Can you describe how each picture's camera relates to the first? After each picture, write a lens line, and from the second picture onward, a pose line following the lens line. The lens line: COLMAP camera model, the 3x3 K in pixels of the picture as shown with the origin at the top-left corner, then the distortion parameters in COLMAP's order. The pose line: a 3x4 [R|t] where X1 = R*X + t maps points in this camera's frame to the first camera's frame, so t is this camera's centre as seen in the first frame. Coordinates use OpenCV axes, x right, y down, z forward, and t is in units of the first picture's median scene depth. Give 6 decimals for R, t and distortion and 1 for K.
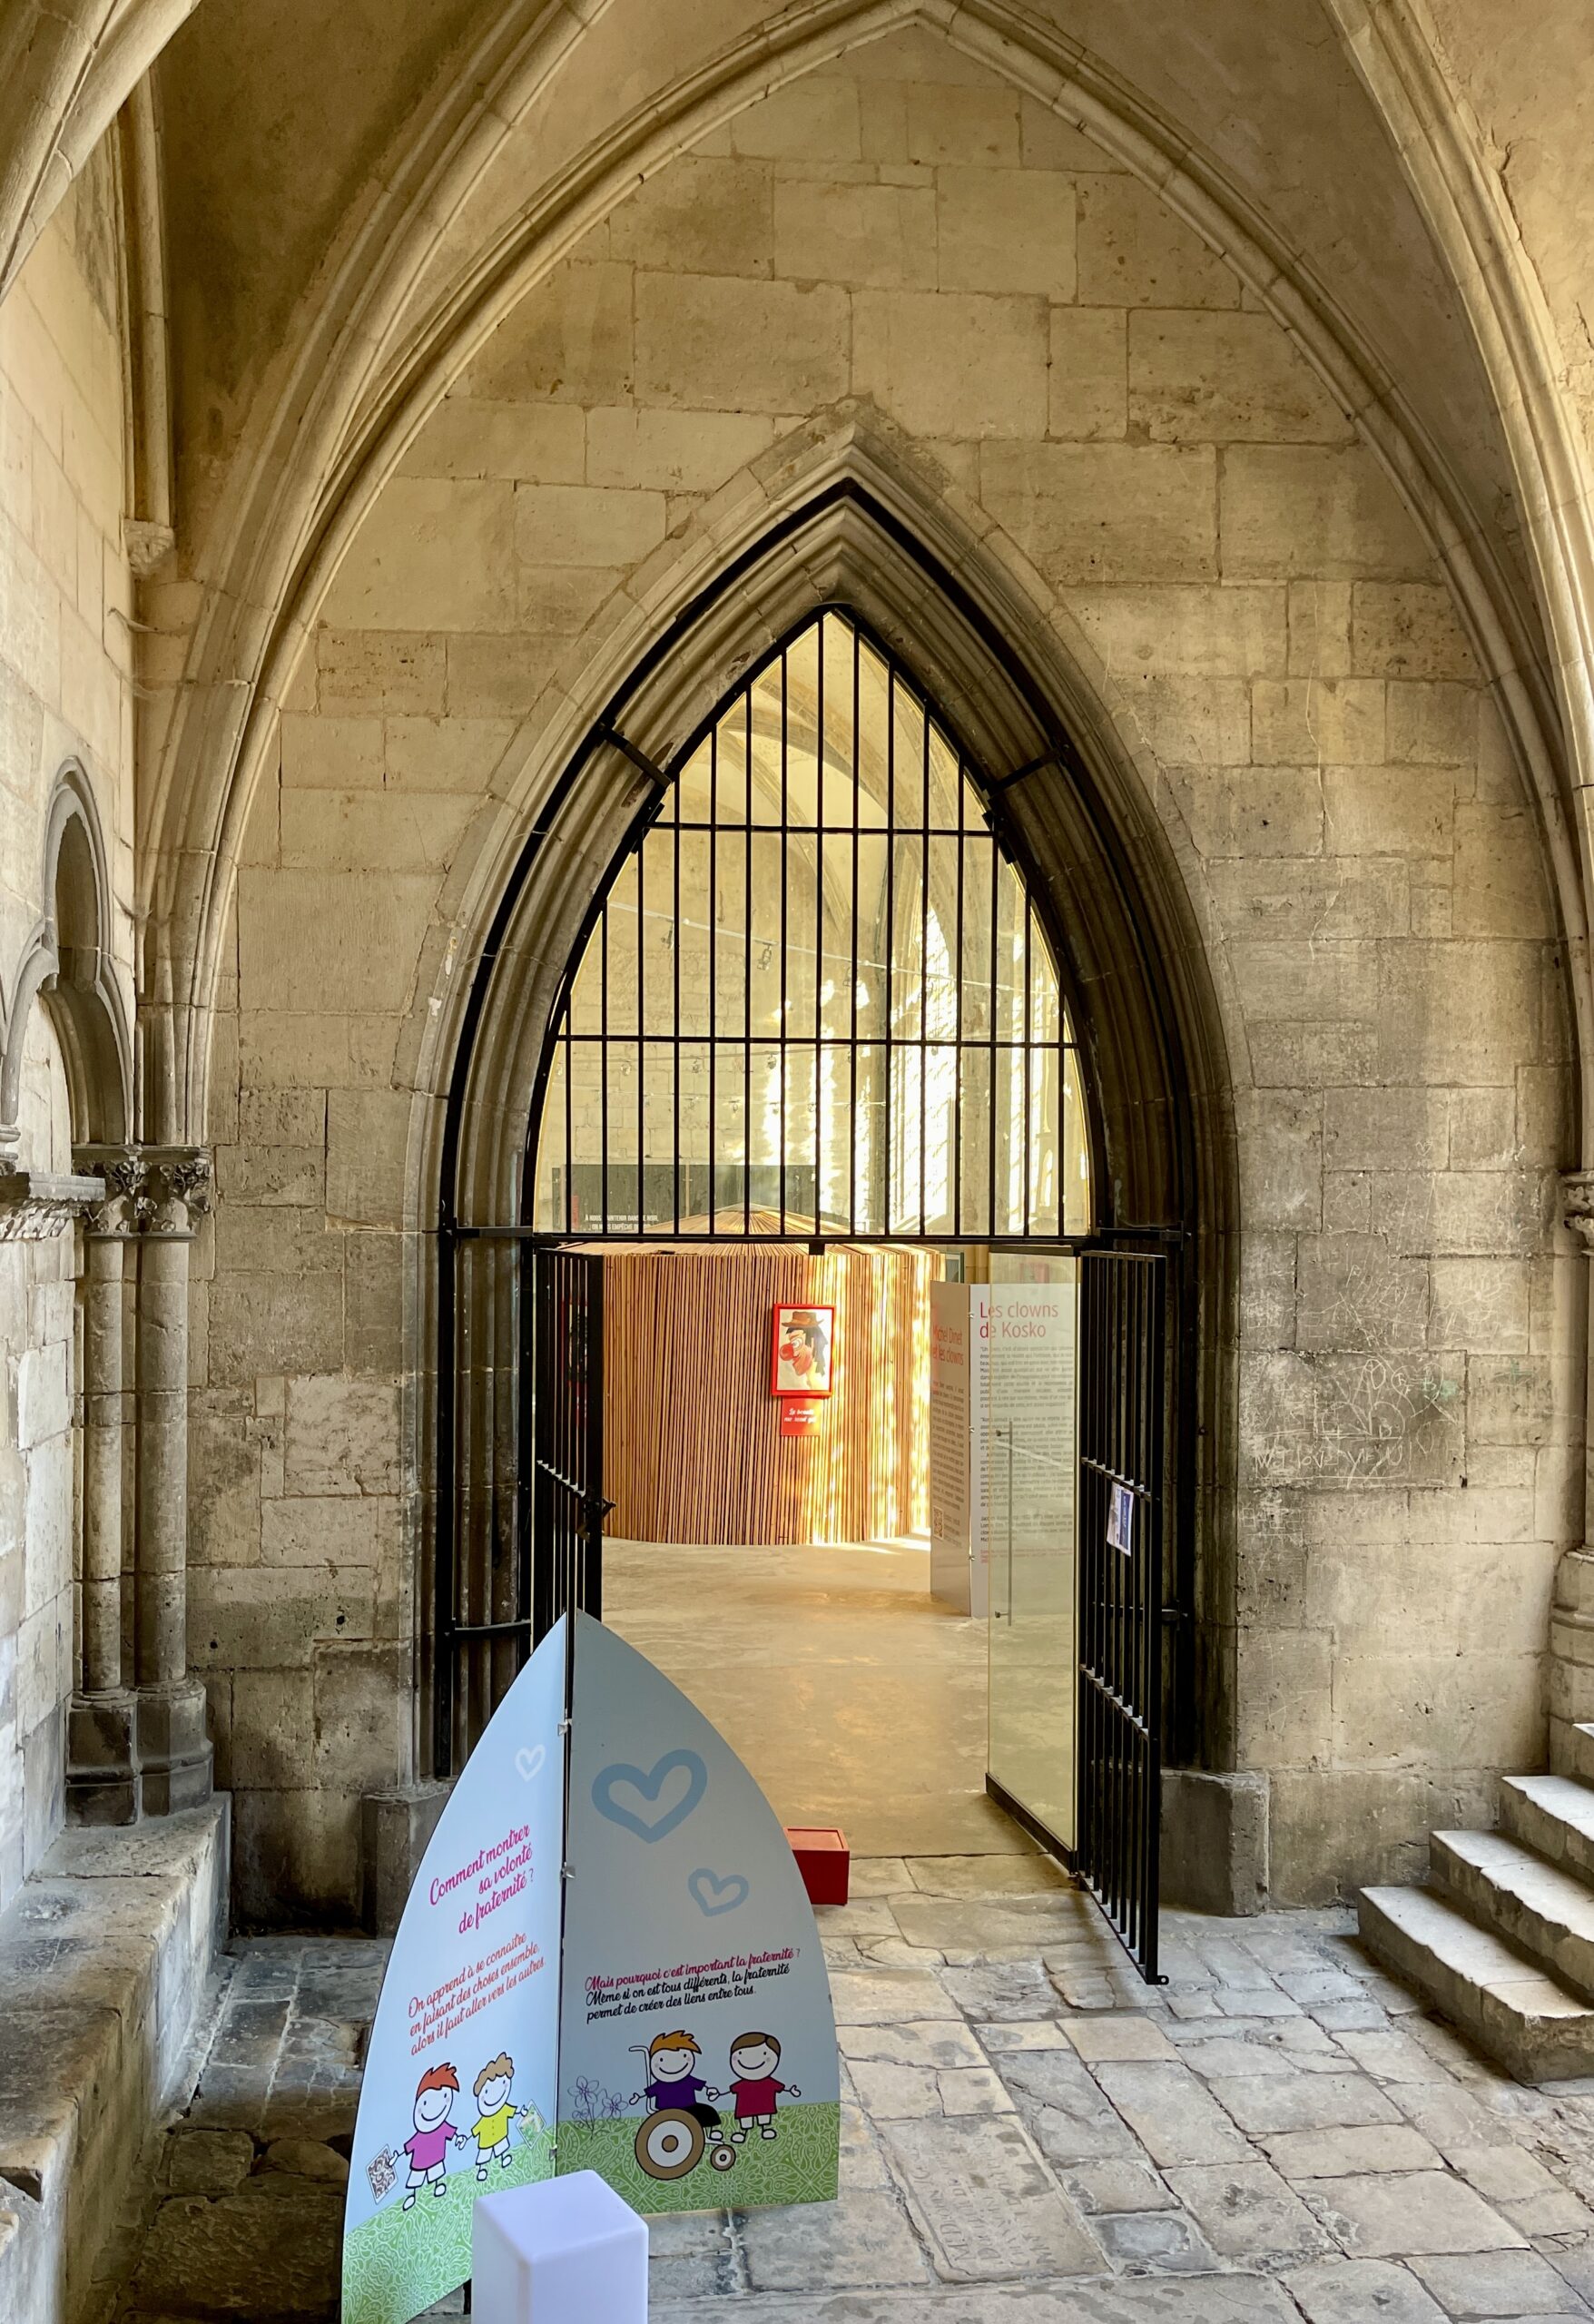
lens RADIAL K [[1814.0, 0, 797.3], [0, 1814.0, 1244.6], [0, 0, 1]] dist [0.000273, 0.065968]
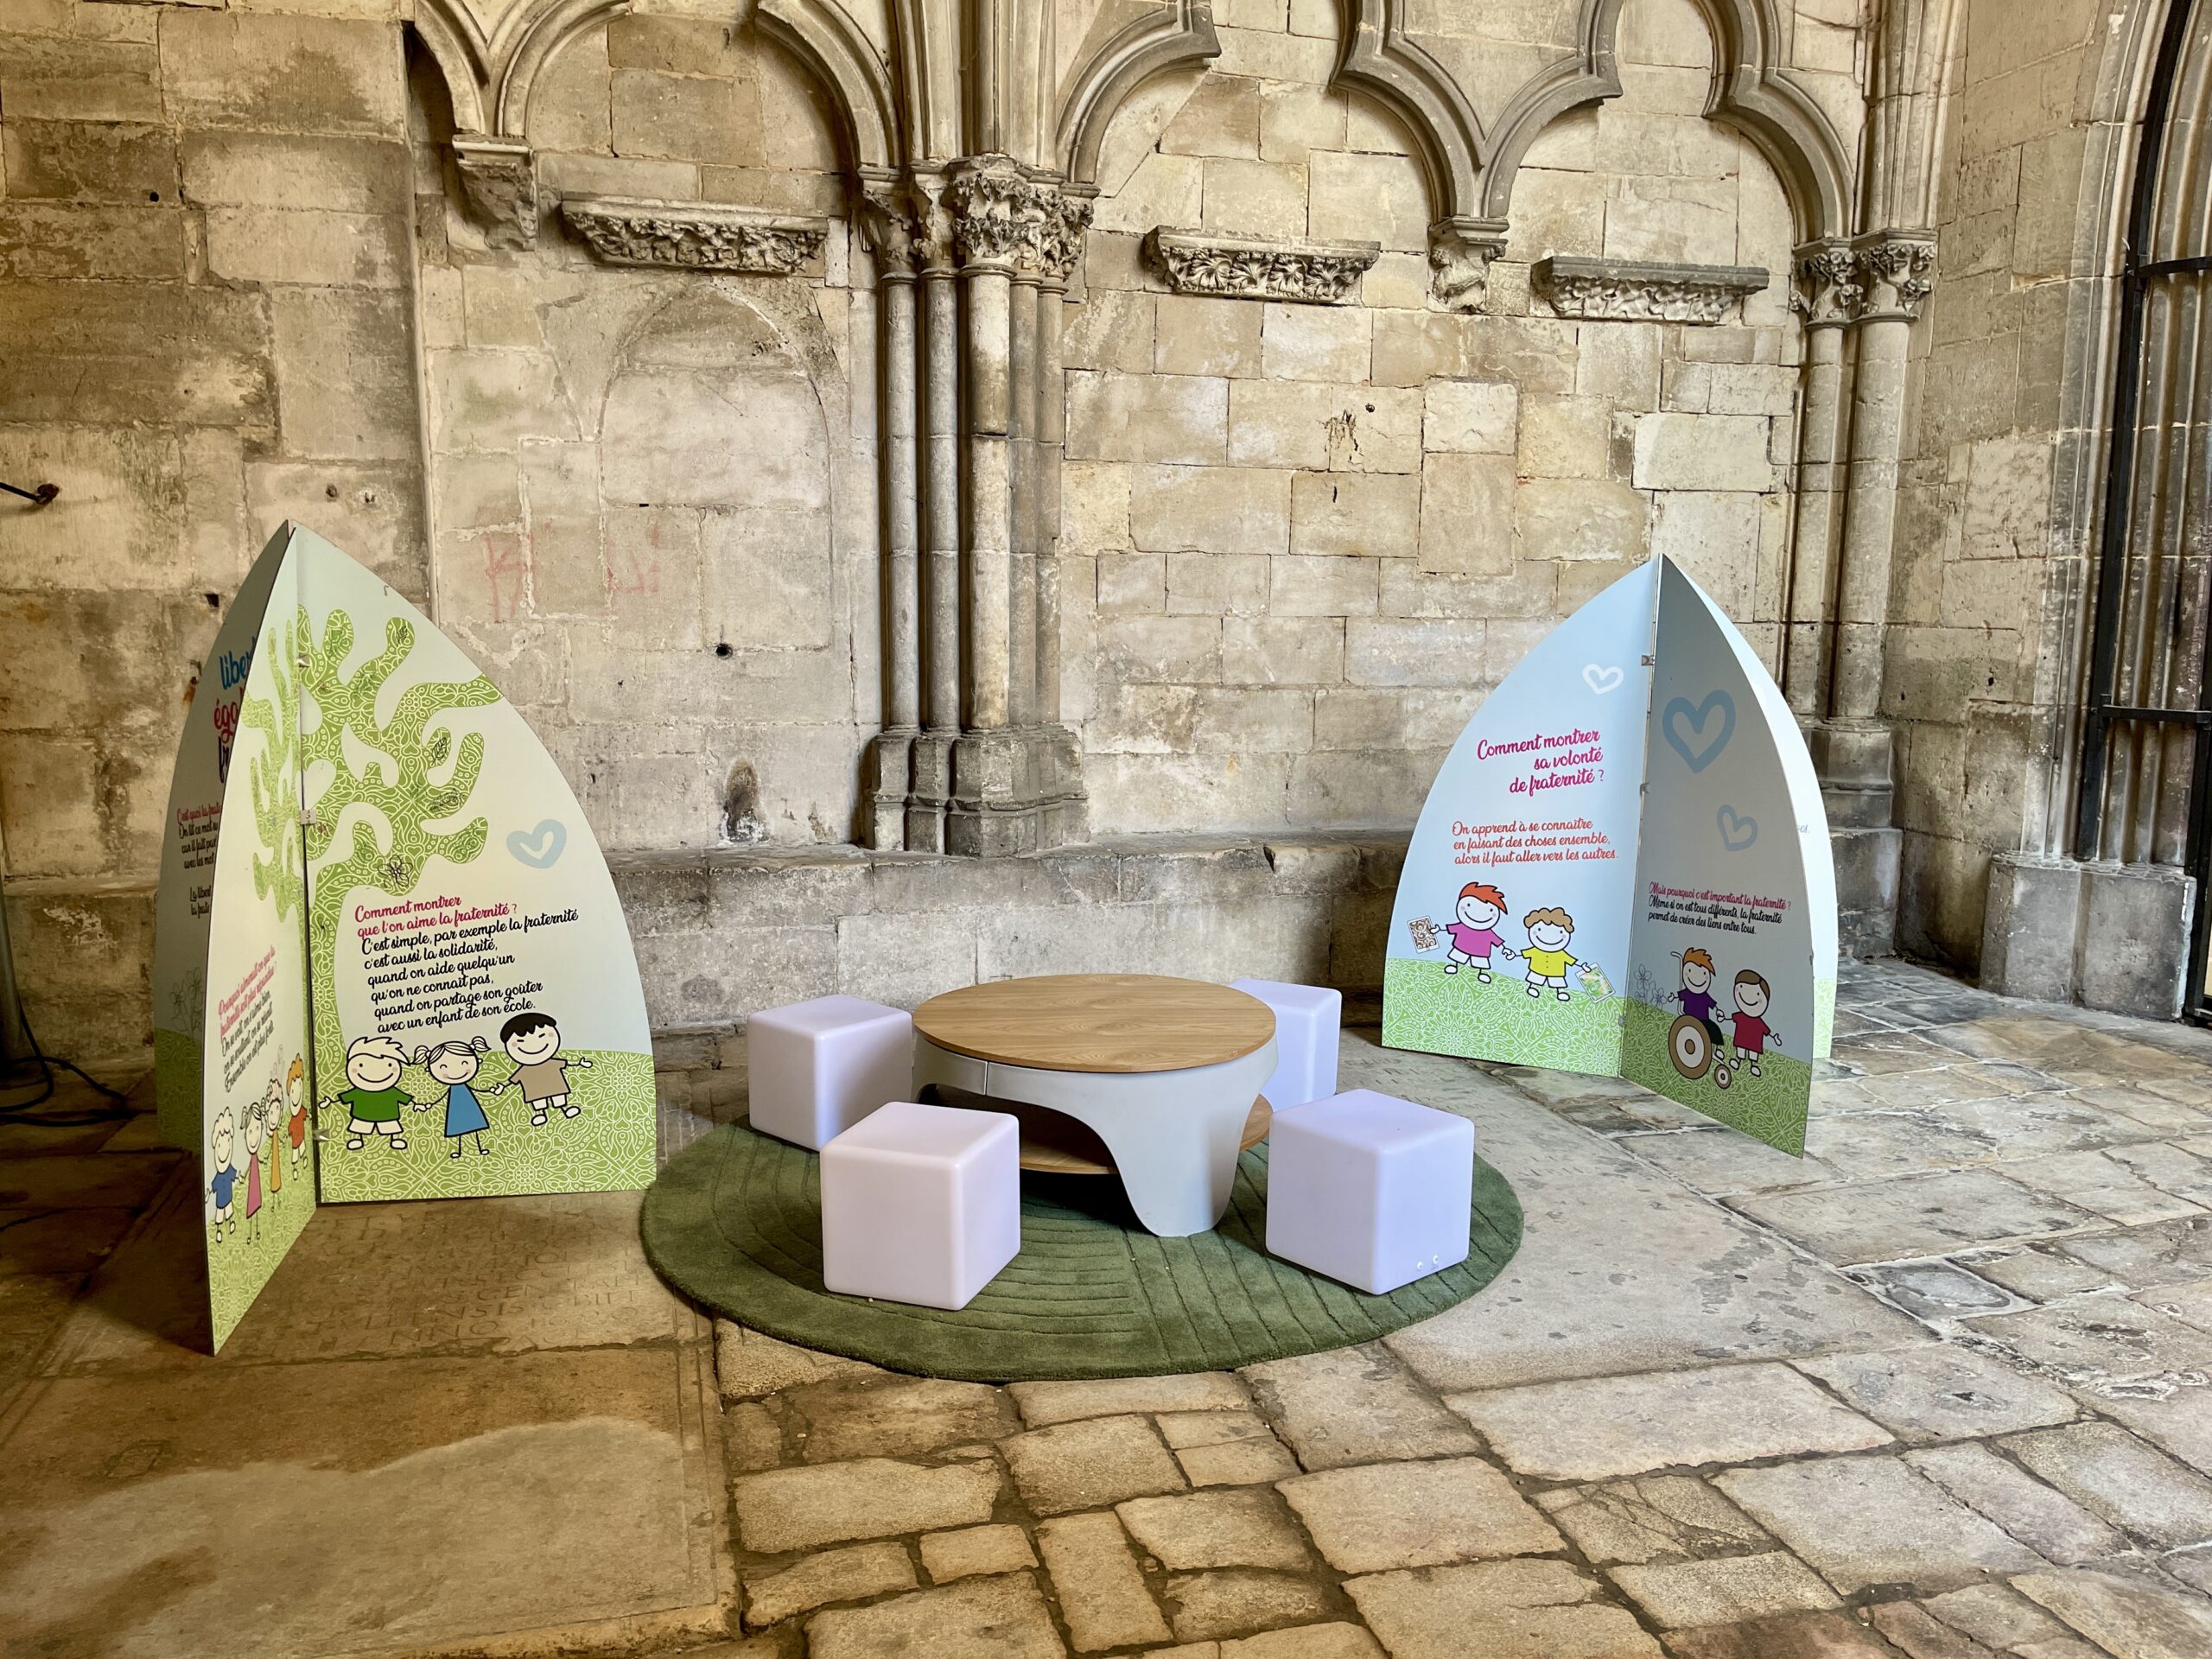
lens RADIAL K [[1671.8, 0, 1106.0], [0, 1671.8, 829.5], [0, 0, 1]] dist [0.056263, -0.095063]
pose [[0.155833, 0.127654, -0.979500, 0.623993], [-0.006894, 0.991731, 0.128152, 0.175118], [0.987759, -0.013218, 0.155424, 0.367909]]
